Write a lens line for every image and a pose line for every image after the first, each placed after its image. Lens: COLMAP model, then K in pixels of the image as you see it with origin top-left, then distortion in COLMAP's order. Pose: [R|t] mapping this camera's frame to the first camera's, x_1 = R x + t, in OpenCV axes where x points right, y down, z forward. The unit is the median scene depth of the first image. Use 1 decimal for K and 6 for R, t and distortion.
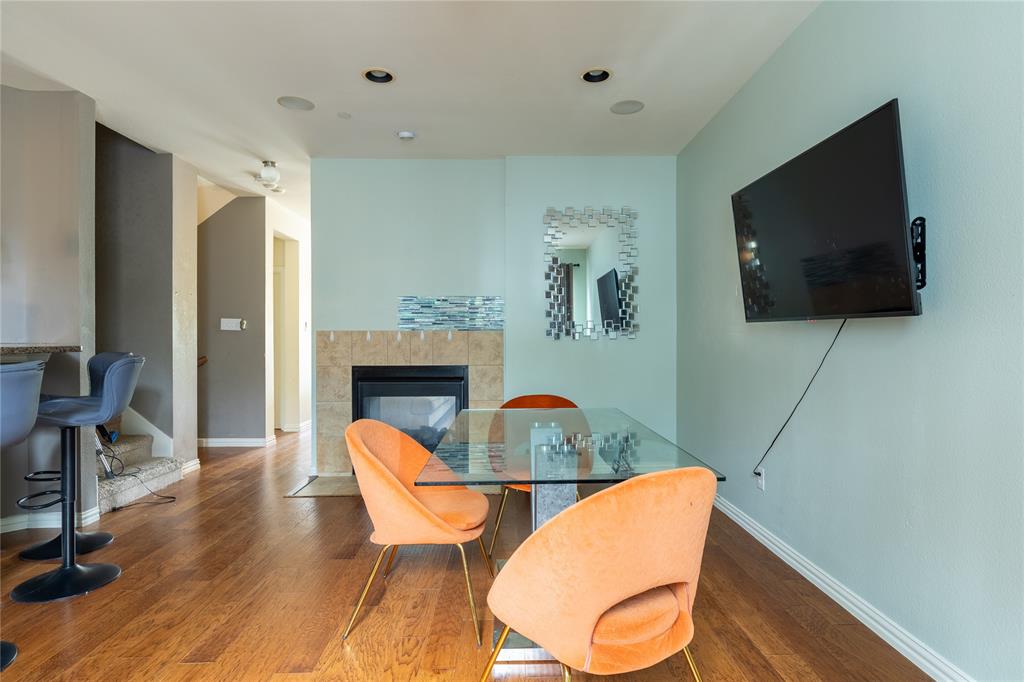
lens RADIAL K [[540.7, 0, 516.3], [0, 540.7, 340.5], [0, 0, 1]] dist [0.001017, -0.001753]
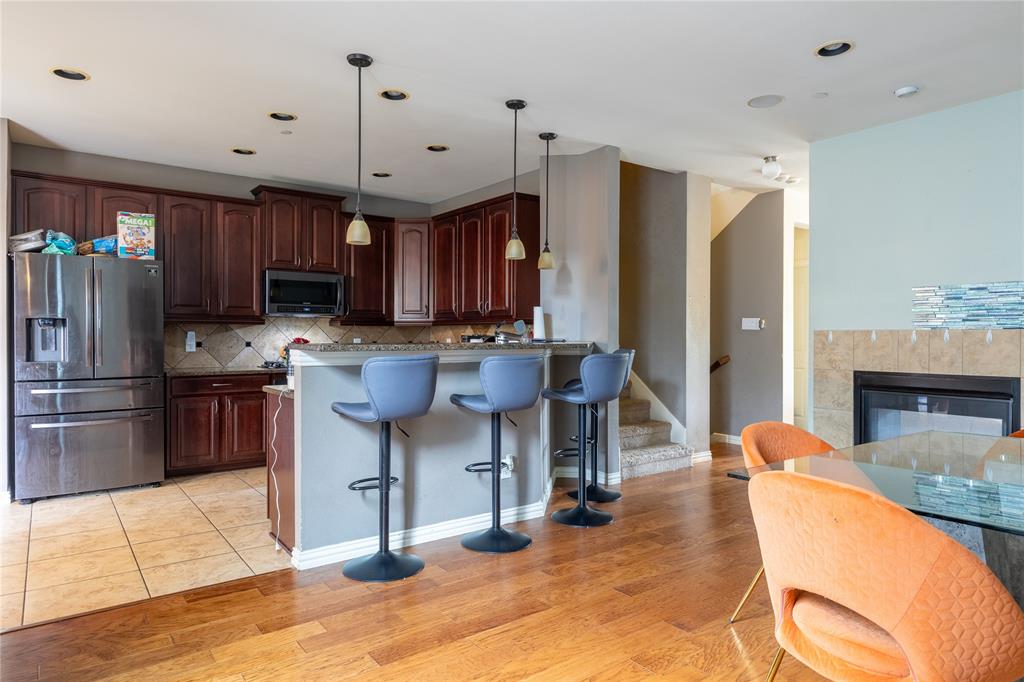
lens RADIAL K [[636.8, 0, 511.5], [0, 636.8, 340.0], [0, 0, 1]] dist [-0.005713, -0.001941]
pose [[0.564021, 0.008489, -0.825717, 0.230919], [-0.007761, 0.999957, 0.004980, -0.002935], [0.825724, 0.003600, 0.564063, -0.029850]]
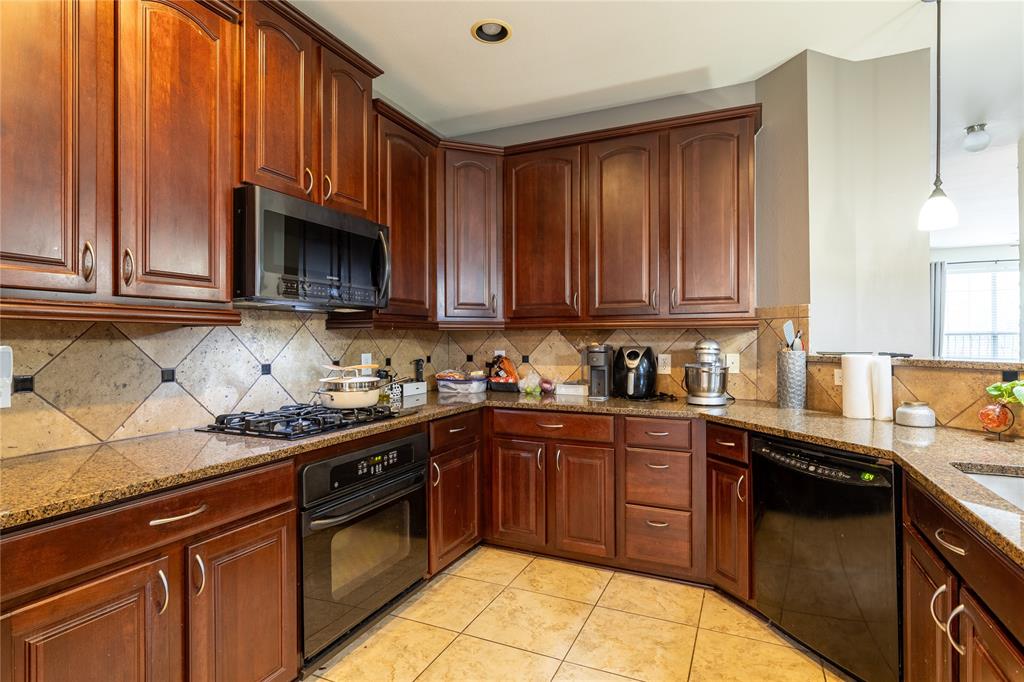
lens RADIAL K [[534.4, 0, 510.0], [0, 534.4, 336.9], [0, 0, 1]] dist [-0.000443, -0.000040]
pose [[0.894986, 0.000340, -0.446094, -0.755612], [-0.003045, 0.999981, -0.005347, -0.013815], [0.446083, 0.006144, 0.894970, -0.001664]]
